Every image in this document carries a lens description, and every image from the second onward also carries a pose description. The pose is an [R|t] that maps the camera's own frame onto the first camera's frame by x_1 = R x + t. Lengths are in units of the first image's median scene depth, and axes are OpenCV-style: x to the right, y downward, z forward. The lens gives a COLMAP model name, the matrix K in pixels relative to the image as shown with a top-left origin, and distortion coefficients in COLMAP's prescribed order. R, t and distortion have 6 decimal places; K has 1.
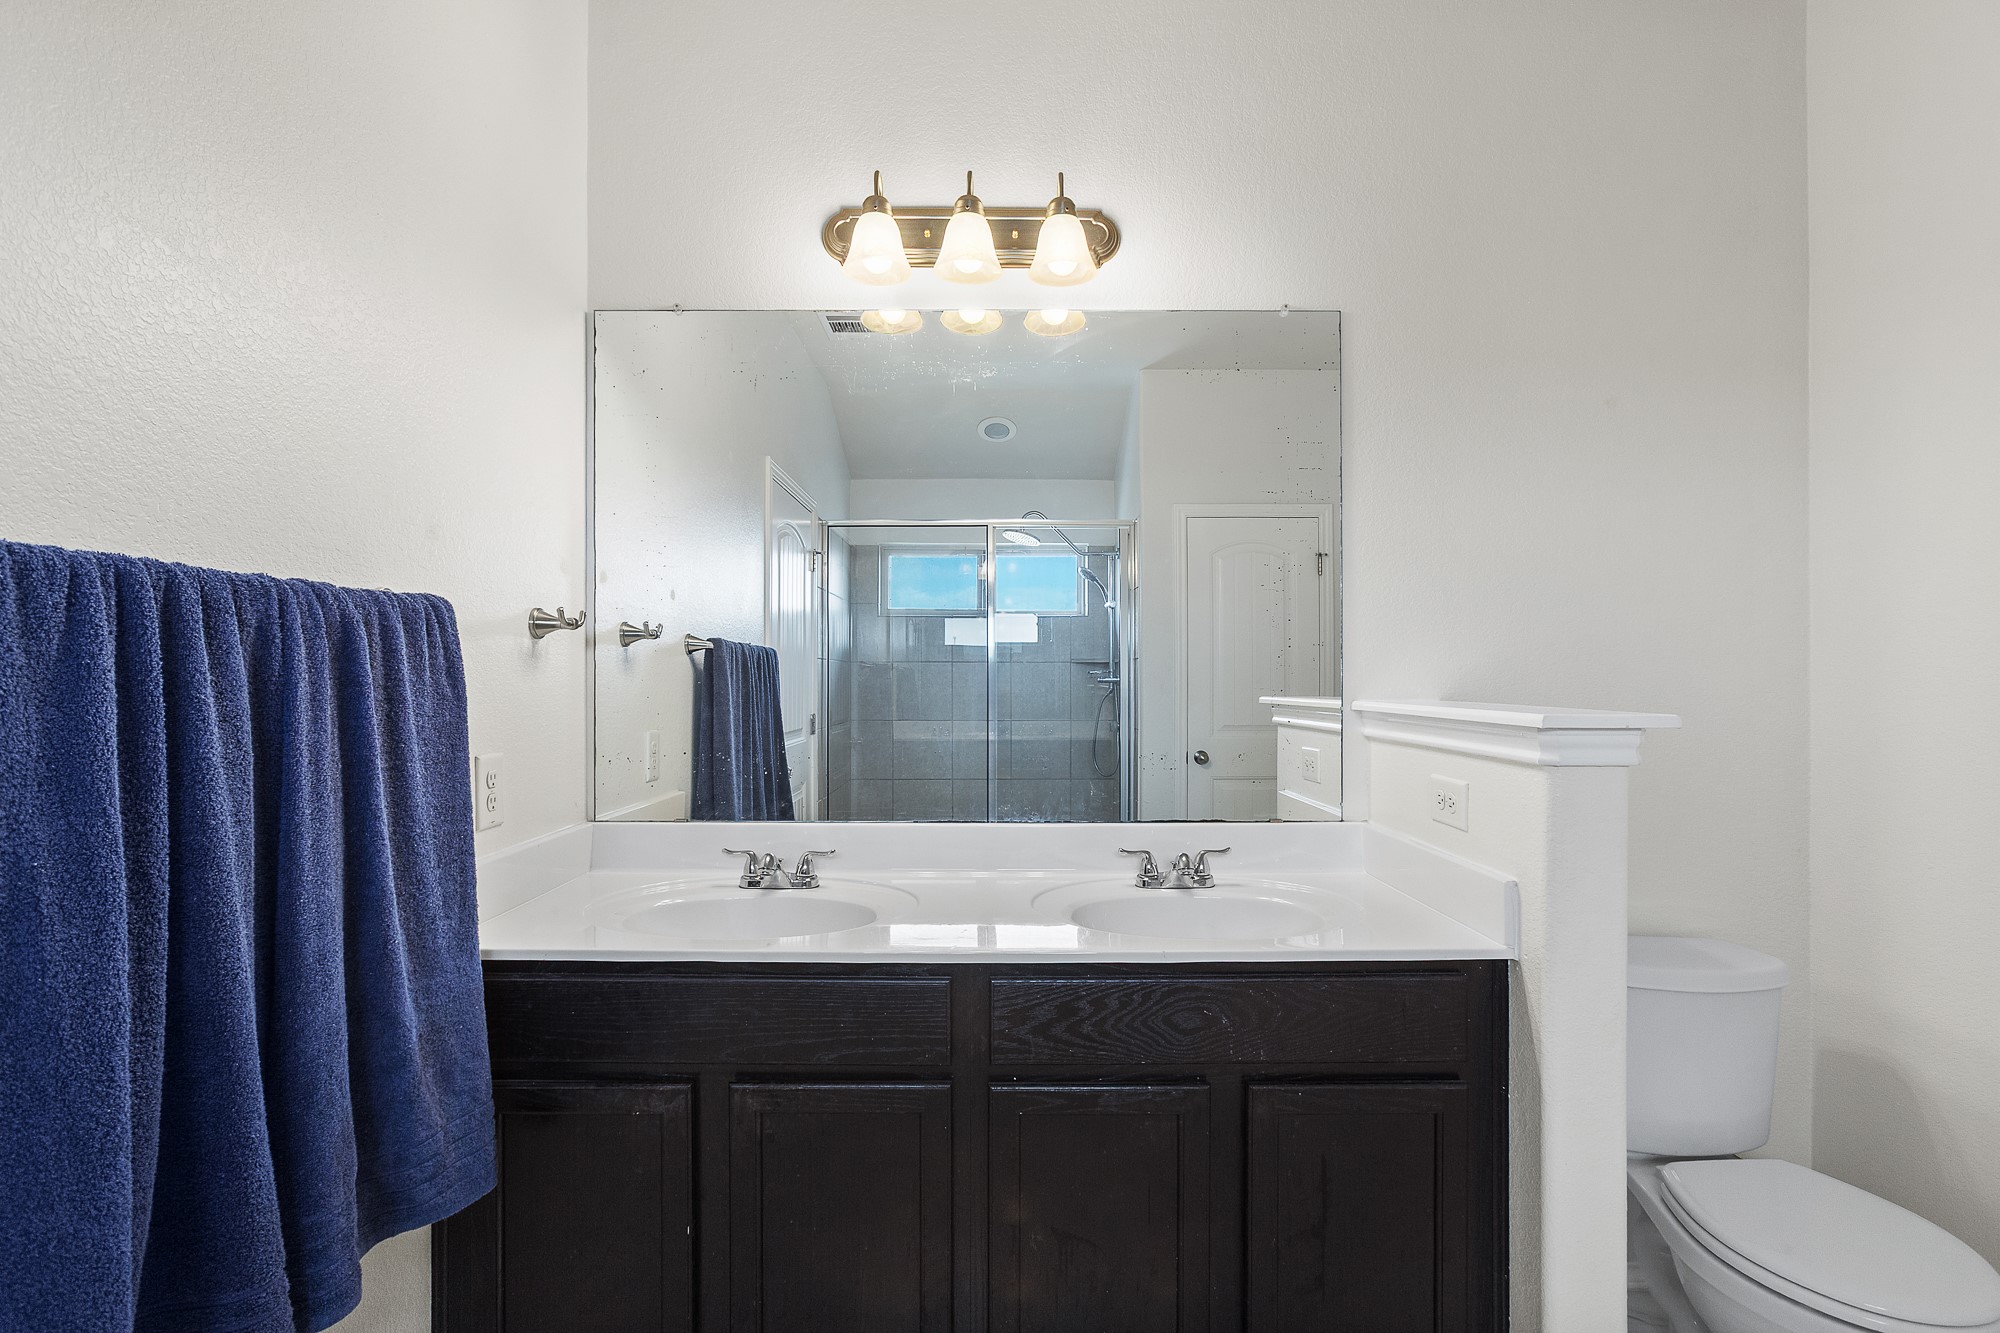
lens RADIAL K [[910.7, 0, 1000.0], [0, 910.7, 666.5], [0, 0, 1]] dist [-0.014105, 0.000277]
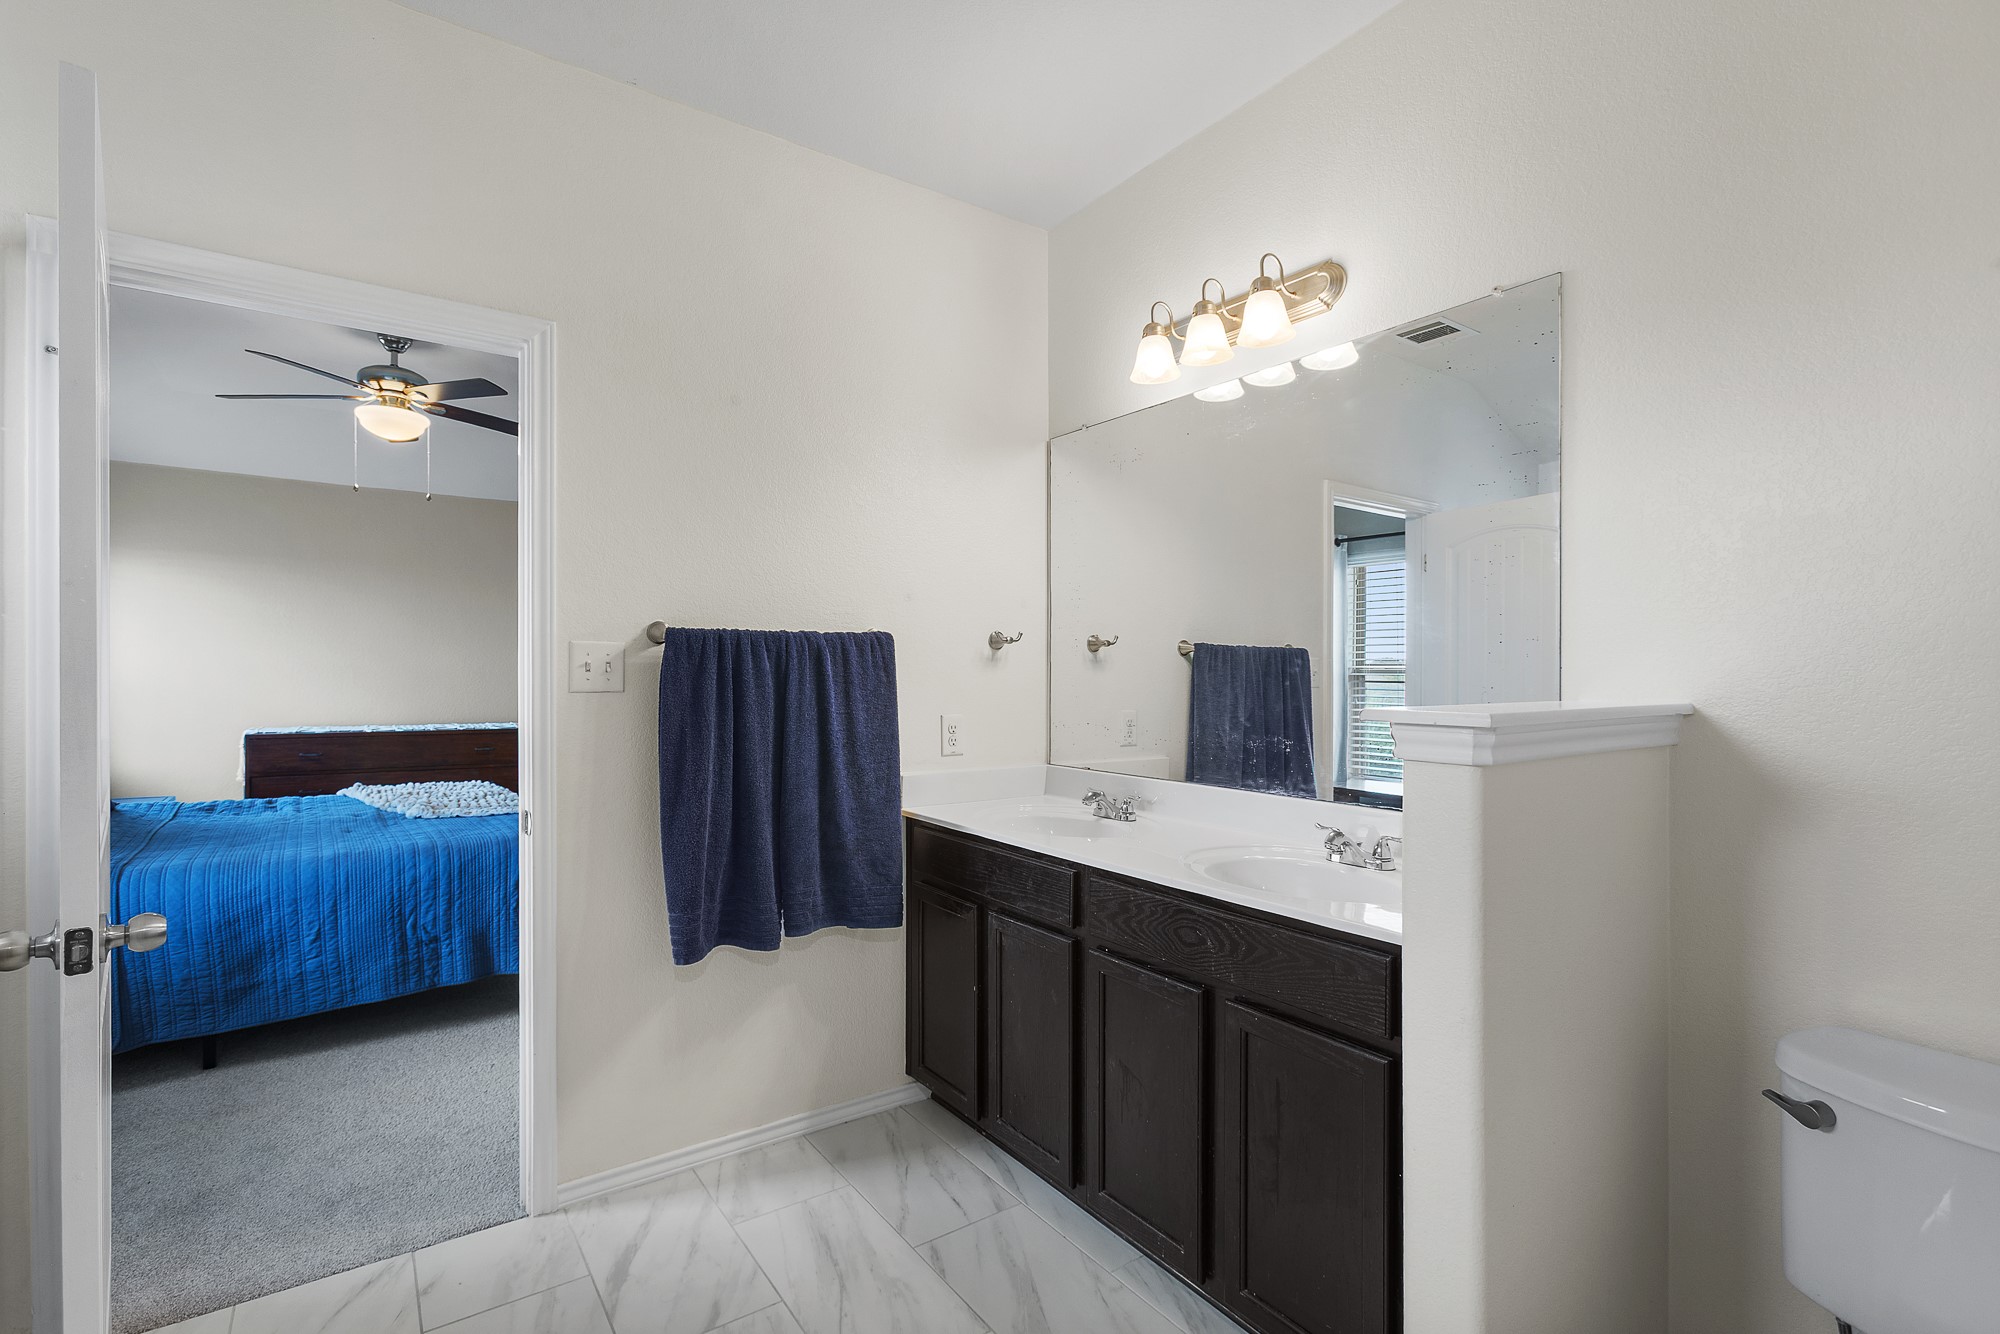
lens RADIAL K [[910.7, 0, 1000.0], [0, 910.7, 667.0], [0, 0, 1]] dist [-0.014105, 0.000277]
pose [[0.578076, -0.002790, -0.815978, 1.120814], [0.004005, 0.999992, -0.000582, 0.002351], [0.815973, -0.002932, 0.578083, 0.023053]]
